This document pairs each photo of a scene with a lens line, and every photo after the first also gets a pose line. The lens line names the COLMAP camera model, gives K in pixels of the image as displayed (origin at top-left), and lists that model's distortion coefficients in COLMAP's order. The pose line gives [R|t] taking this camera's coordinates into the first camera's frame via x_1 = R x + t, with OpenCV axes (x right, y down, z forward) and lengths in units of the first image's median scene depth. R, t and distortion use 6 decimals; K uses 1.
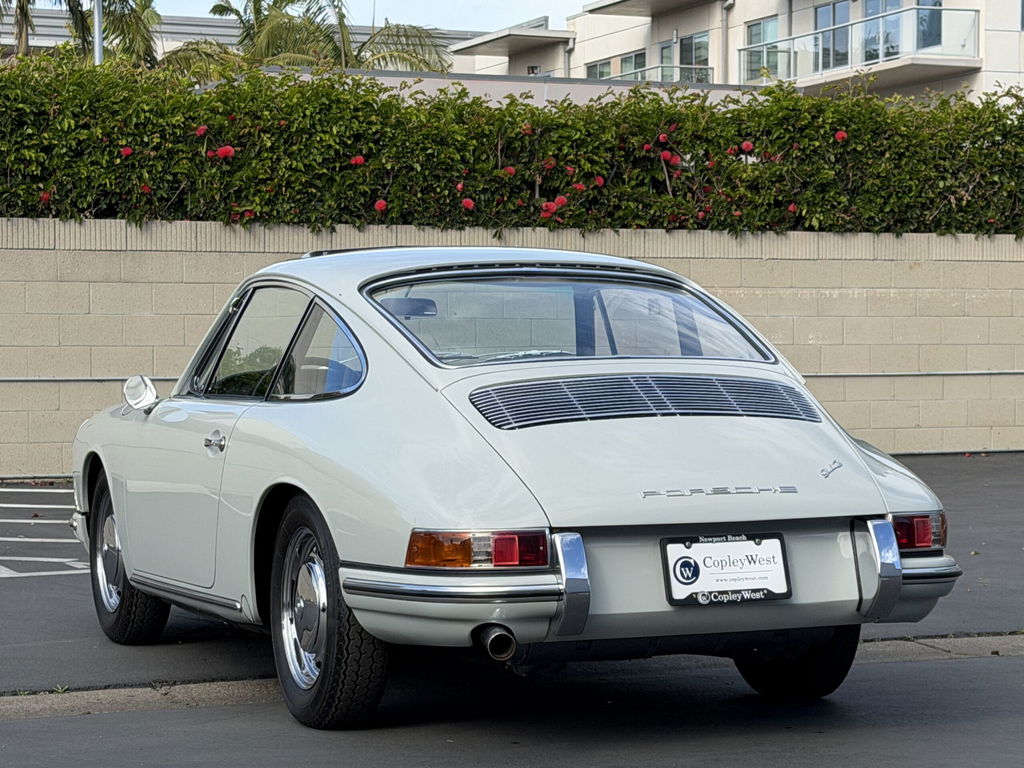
lens RADIAL K [[2528.0, 0, 512.1], [0, 2528.0, 385.2], [0, 0, 1]] dist [0.083491, 0.000000]
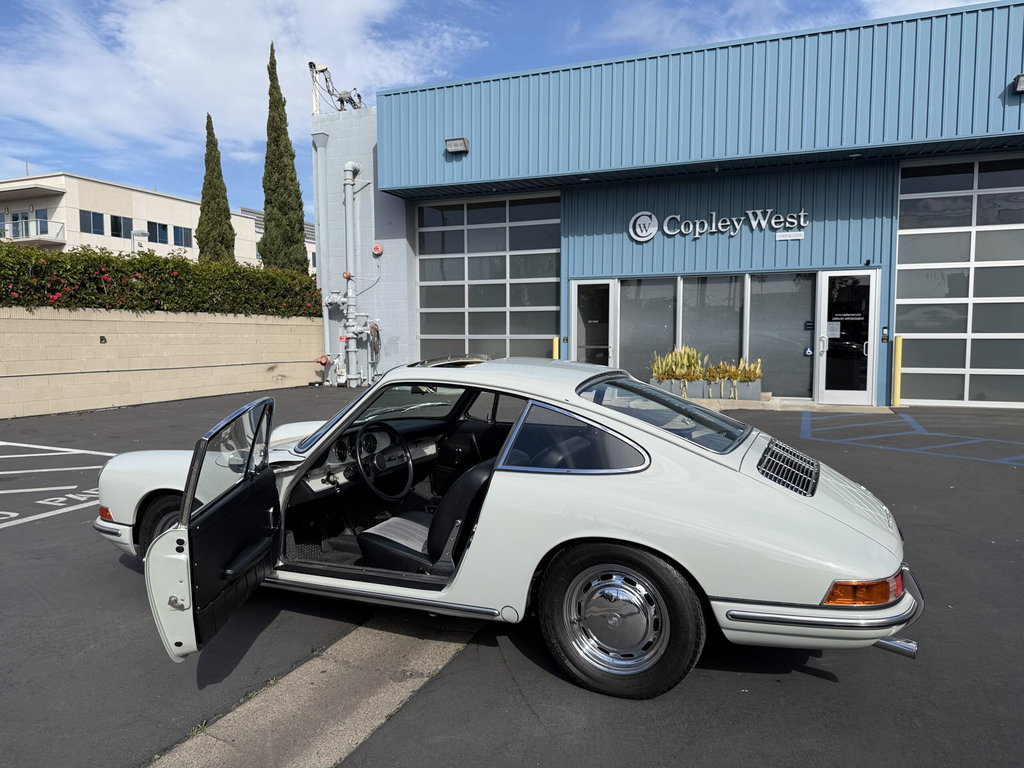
lens RADIAL K [[726.1, 0, 511.8], [0, 726.1, 385.7], [0, 0, 1]] dist [0.009154, -0.000317]
pose [[0.719524, -0.044808, 0.693021, -0.150924], [0.009267, 0.998447, 0.054935, -0.026173], [-0.694406, -0.033105, 0.718821, 0.272657]]
